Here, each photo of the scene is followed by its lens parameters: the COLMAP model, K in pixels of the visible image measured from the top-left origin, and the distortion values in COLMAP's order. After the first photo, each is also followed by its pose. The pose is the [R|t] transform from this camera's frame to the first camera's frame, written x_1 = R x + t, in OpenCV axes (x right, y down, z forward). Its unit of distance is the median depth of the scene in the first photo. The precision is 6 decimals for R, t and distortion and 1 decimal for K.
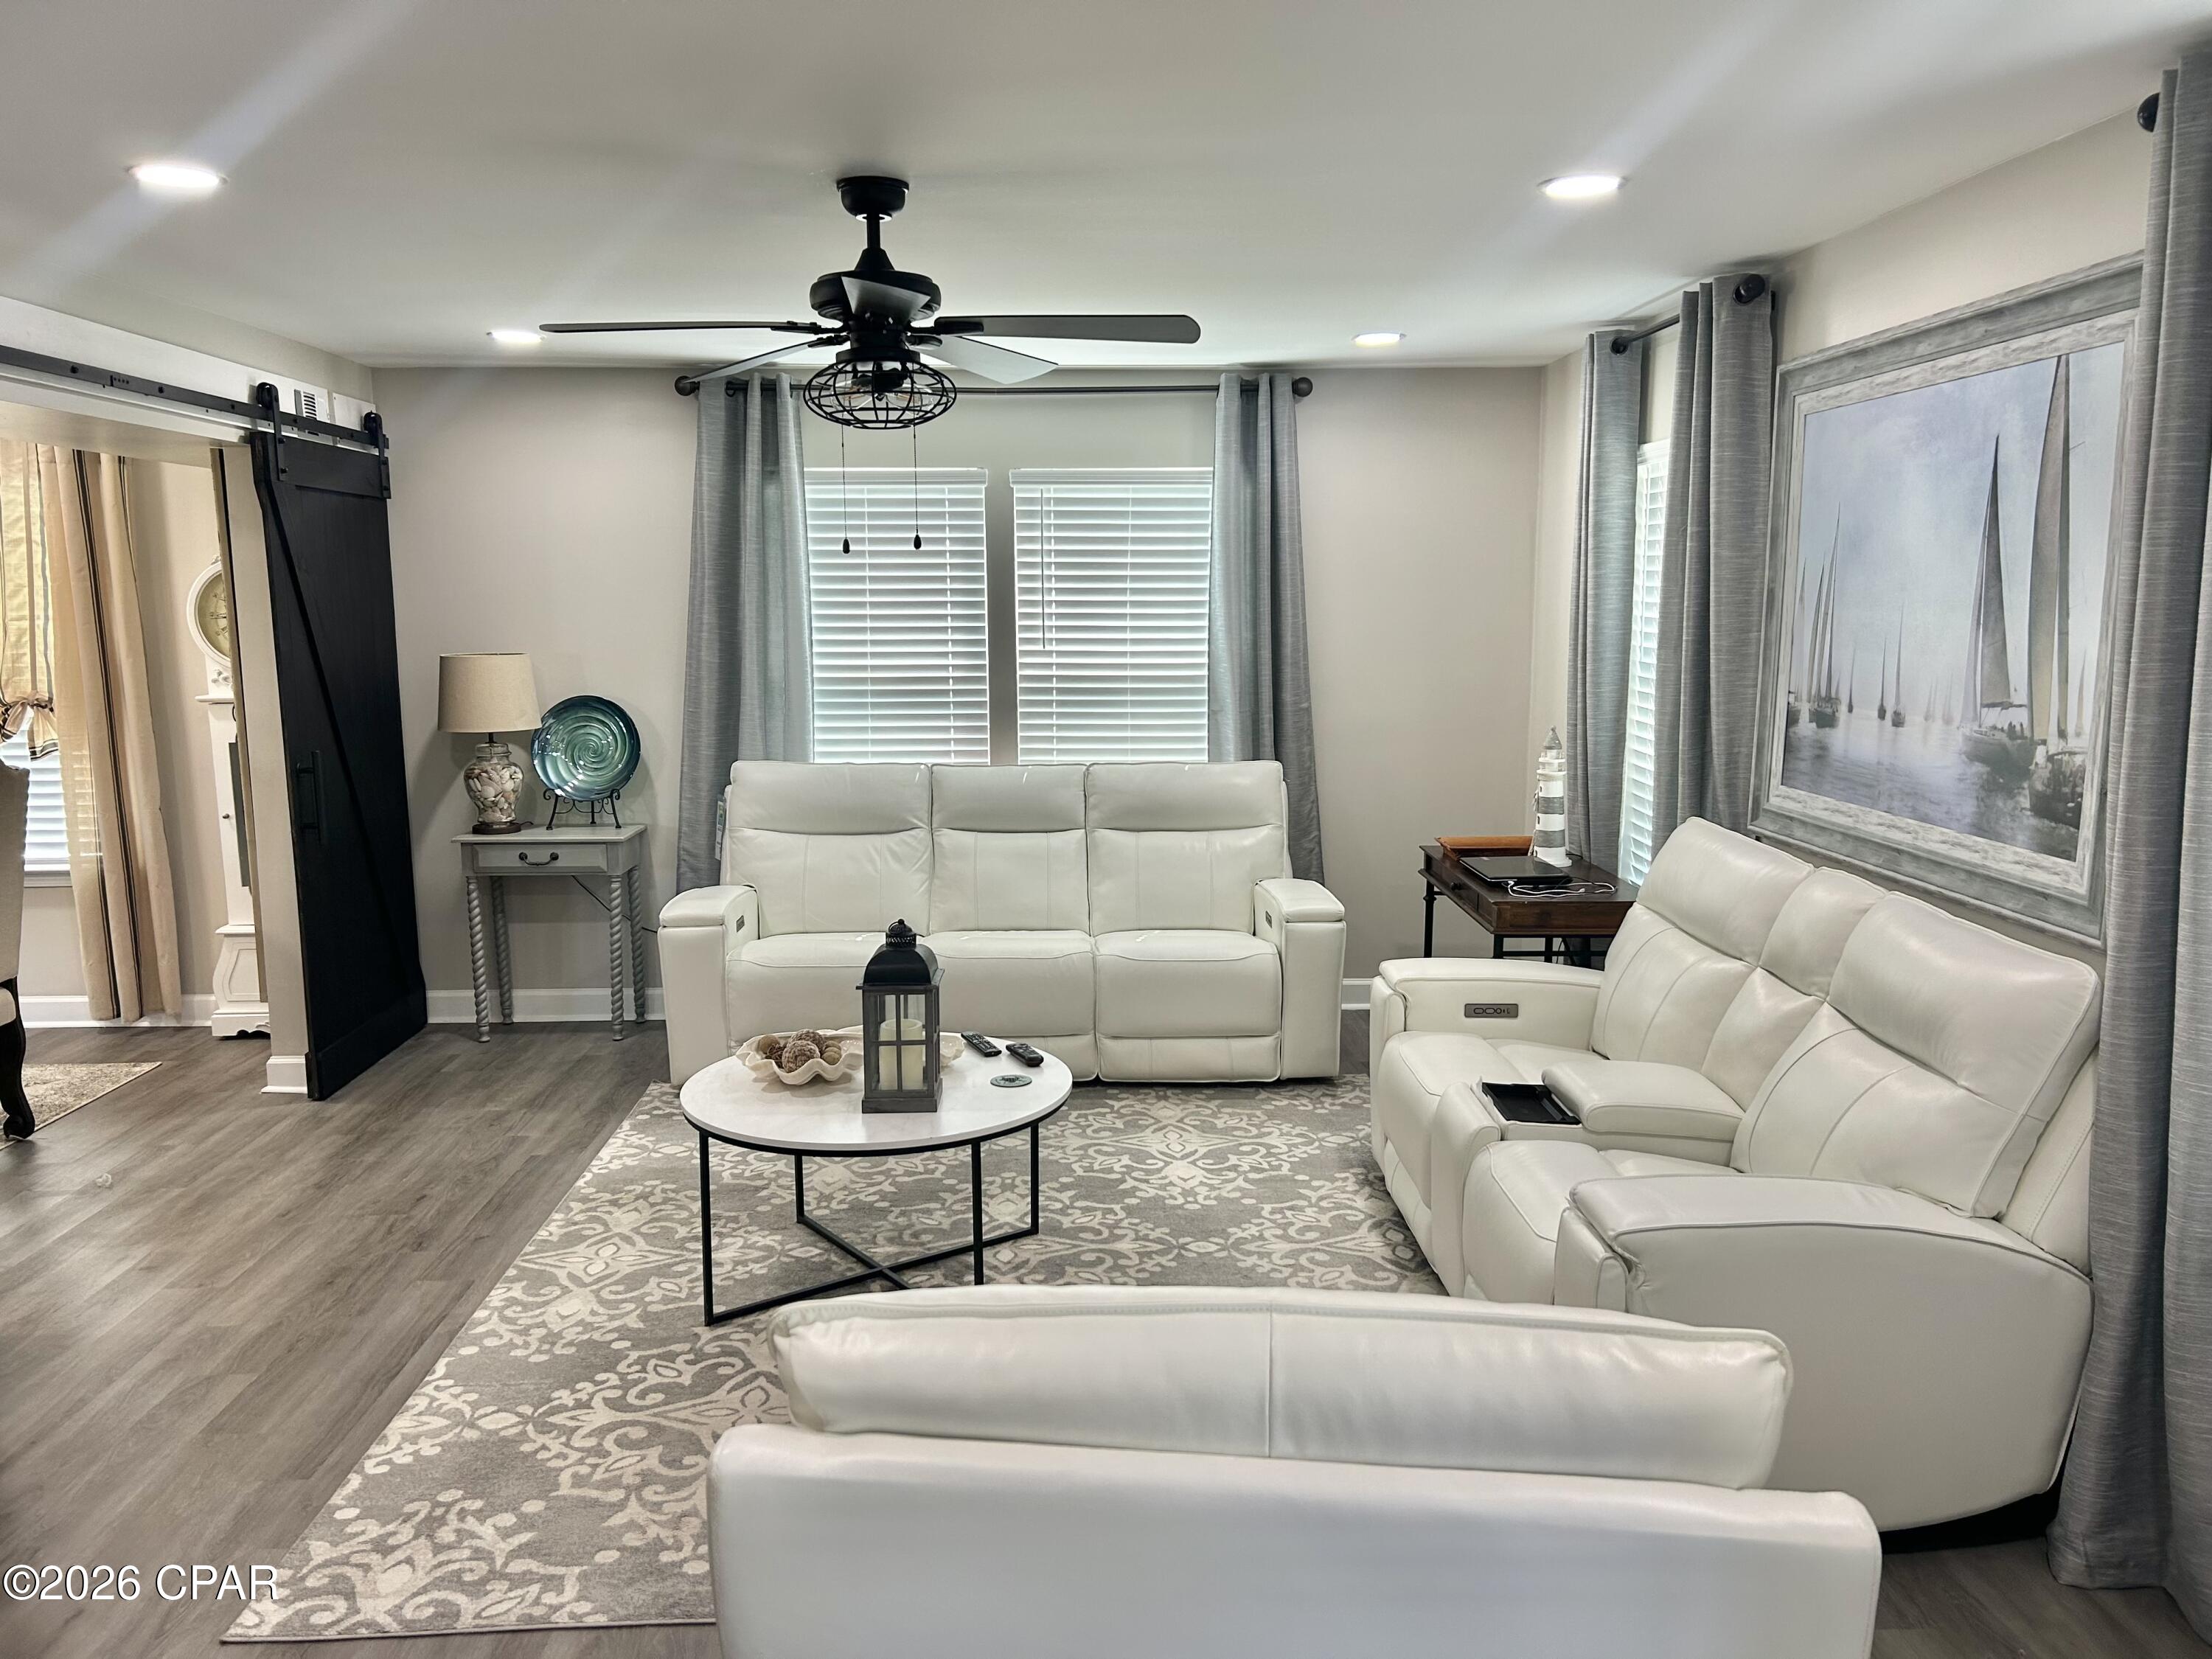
lens RADIAL K [[1653.8, 0, 1101.1], [0, 1653.8, 843.4], [0, 0, 1]] dist [0.050193, -0.069542]
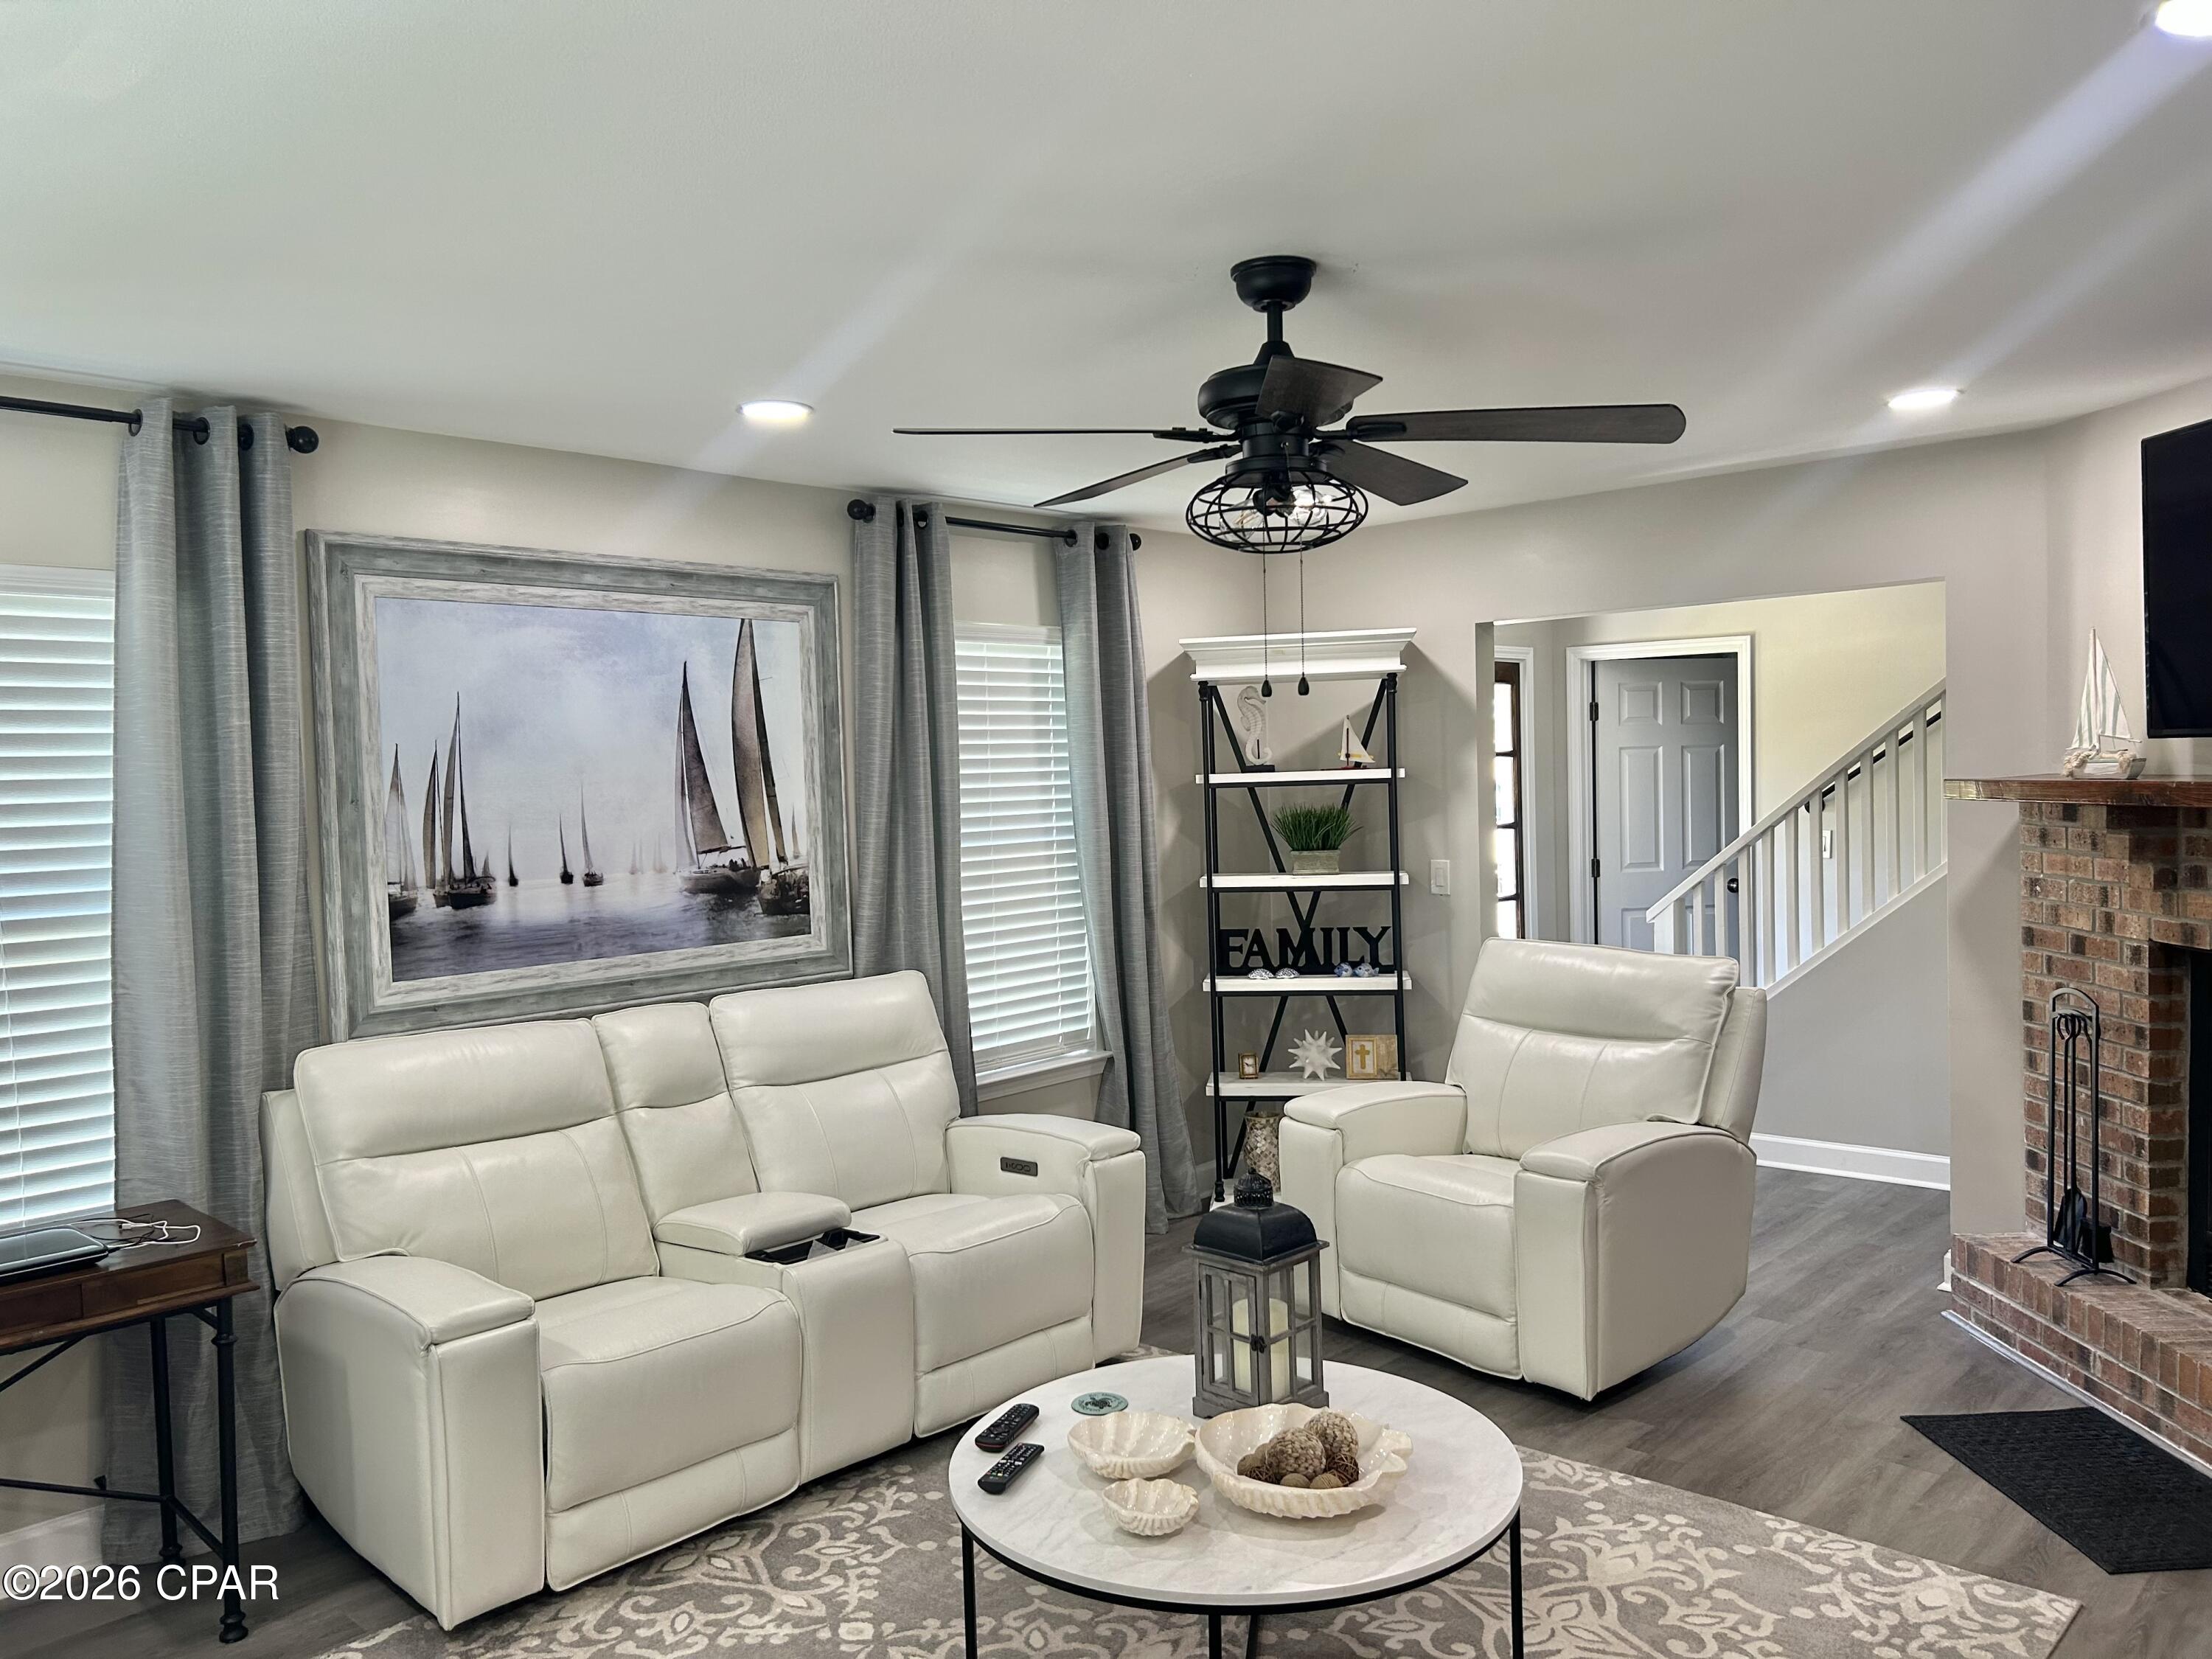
lens RADIAL K [[1653.8, 0, 1101.1], [0, 1653.8, 843.4], [0, 0, 1]] dist [0.050193, -0.069542]
pose [[-0.708667, -0.008306, 0.705494, -0.499593], [0.135906, 0.979597, 0.148050, -0.183141], [-0.692330, 0.200799, -0.693079, 1.267322]]
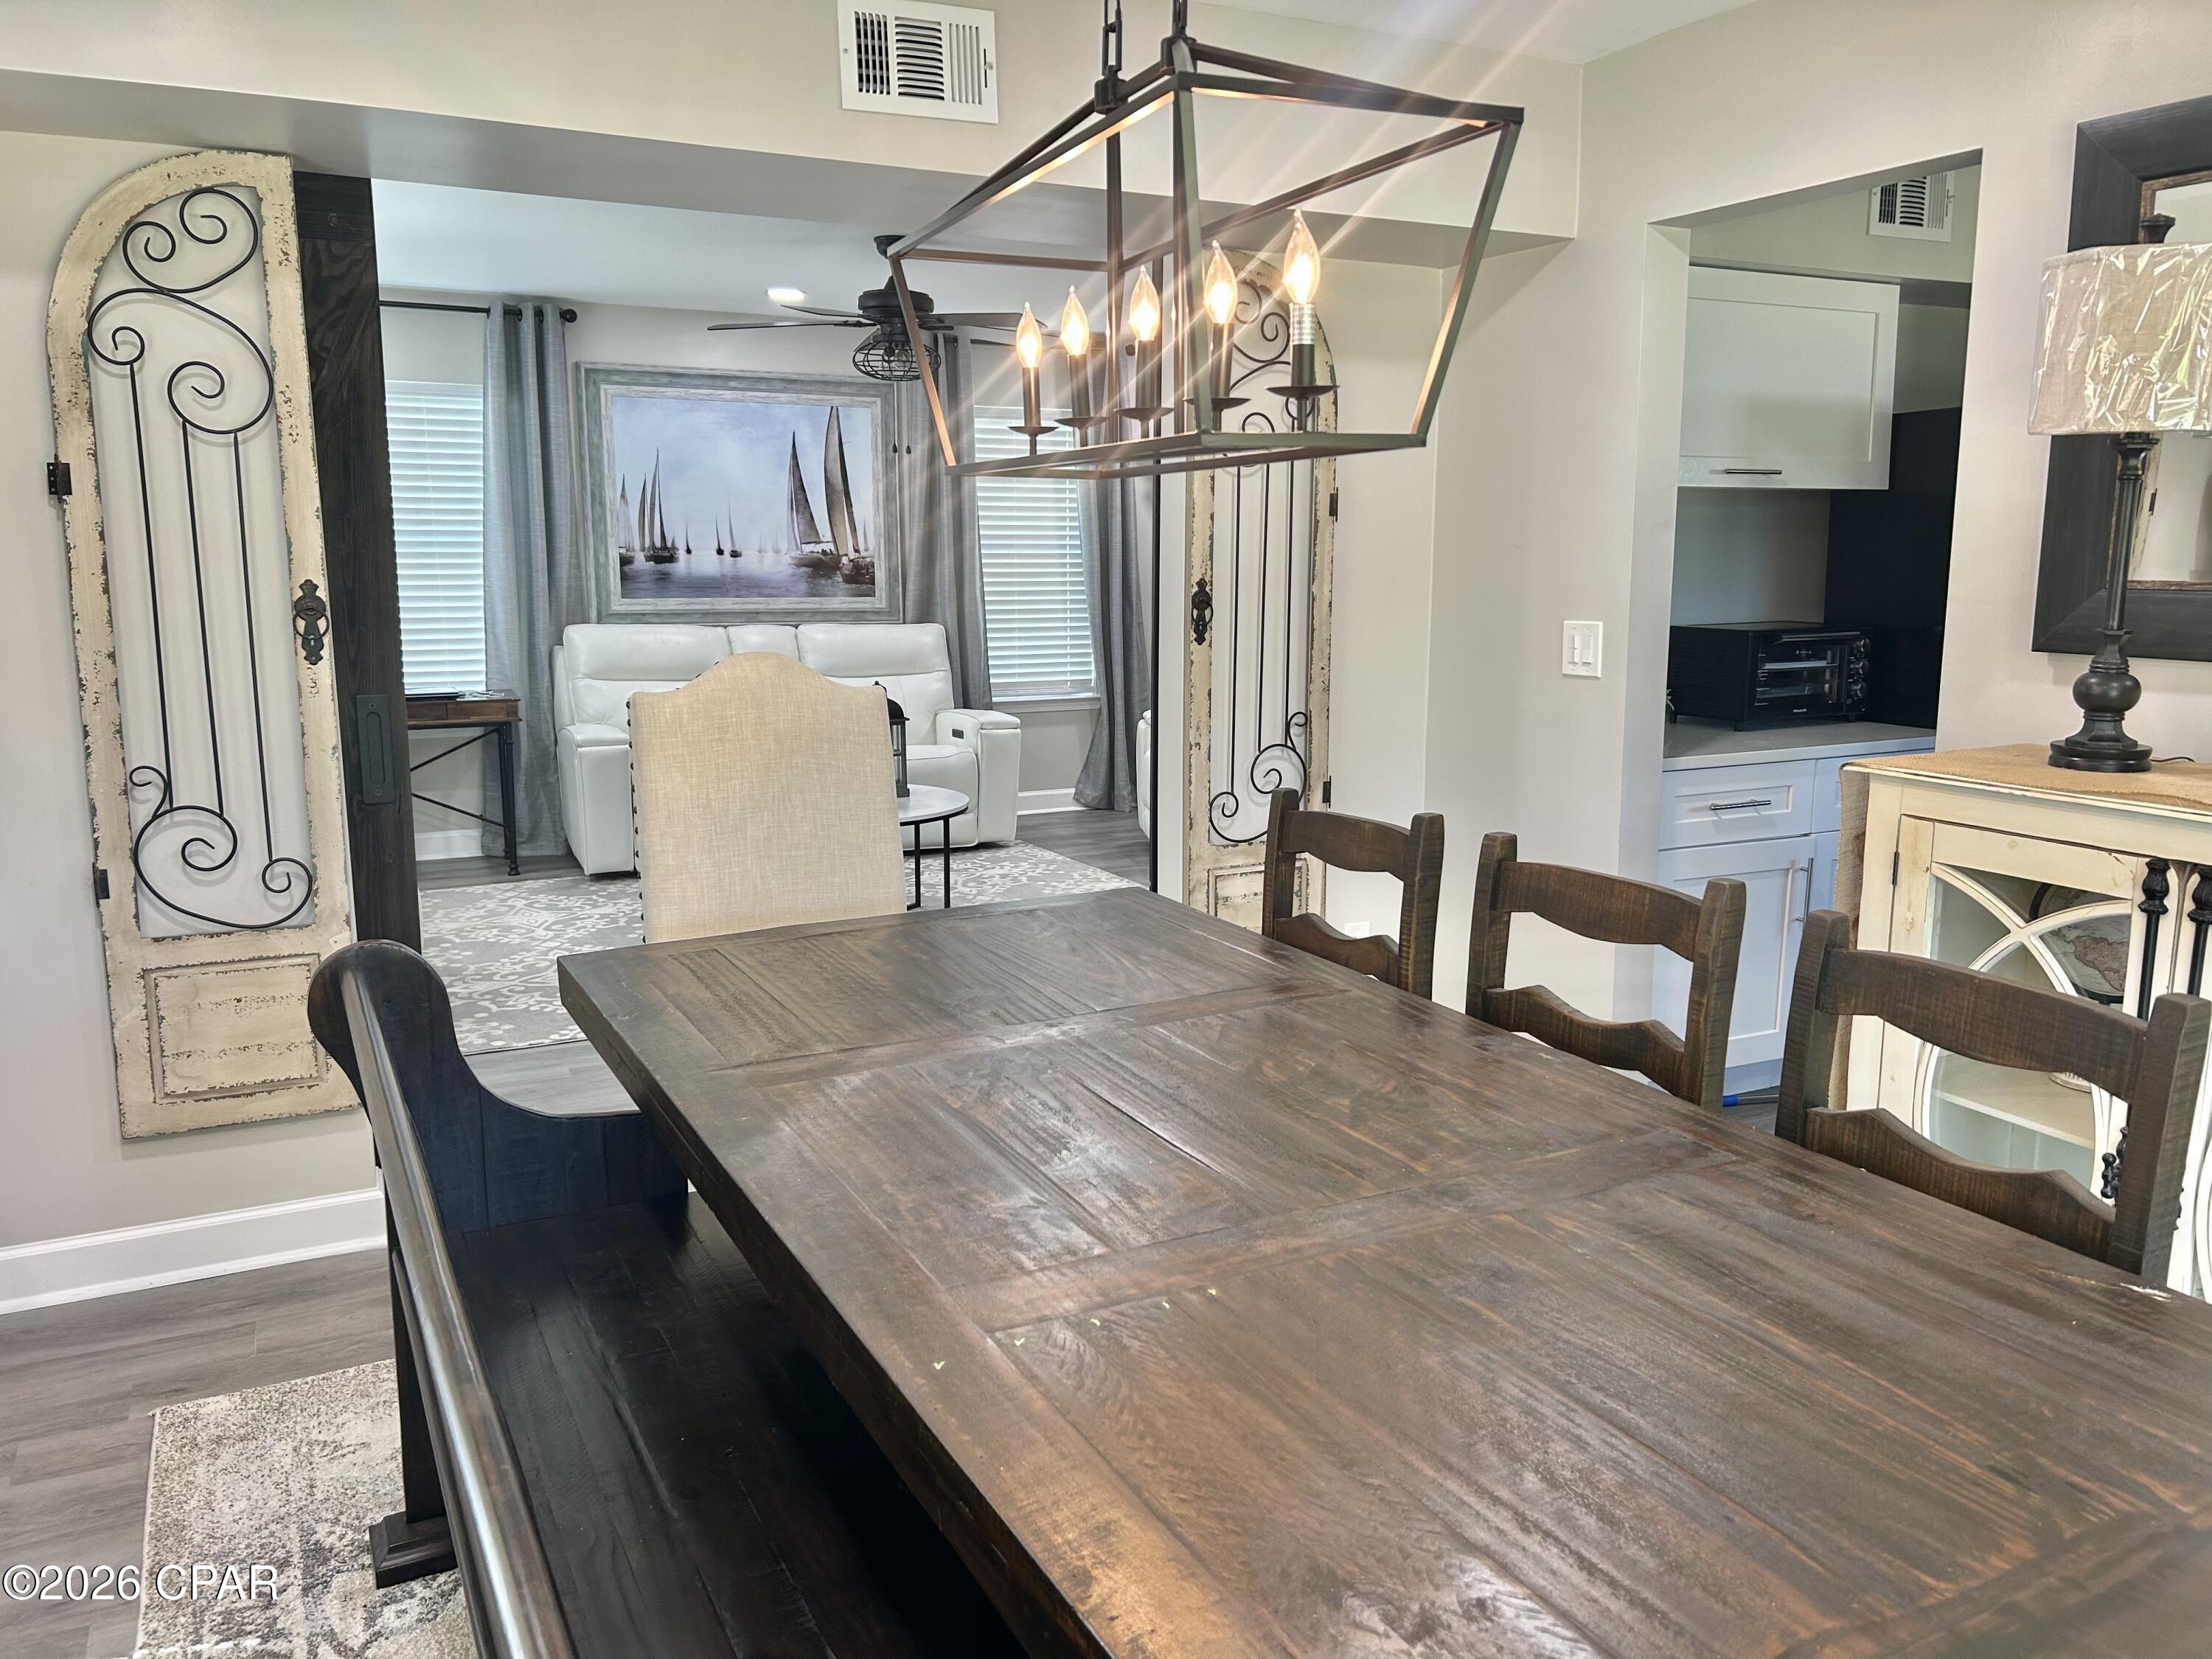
lens RADIAL K [[1658.3, 0, 1148.4], [0, 1658.3, 860.3], [0, 0, 1]] dist [0.047161, -0.145198]
pose [[-0.430124, -0.165242, 0.887518, -1.414529], [0.131619, 0.961123, 0.242733, -0.118425], [-0.893124, 0.221220, -0.391653, 1.179255]]
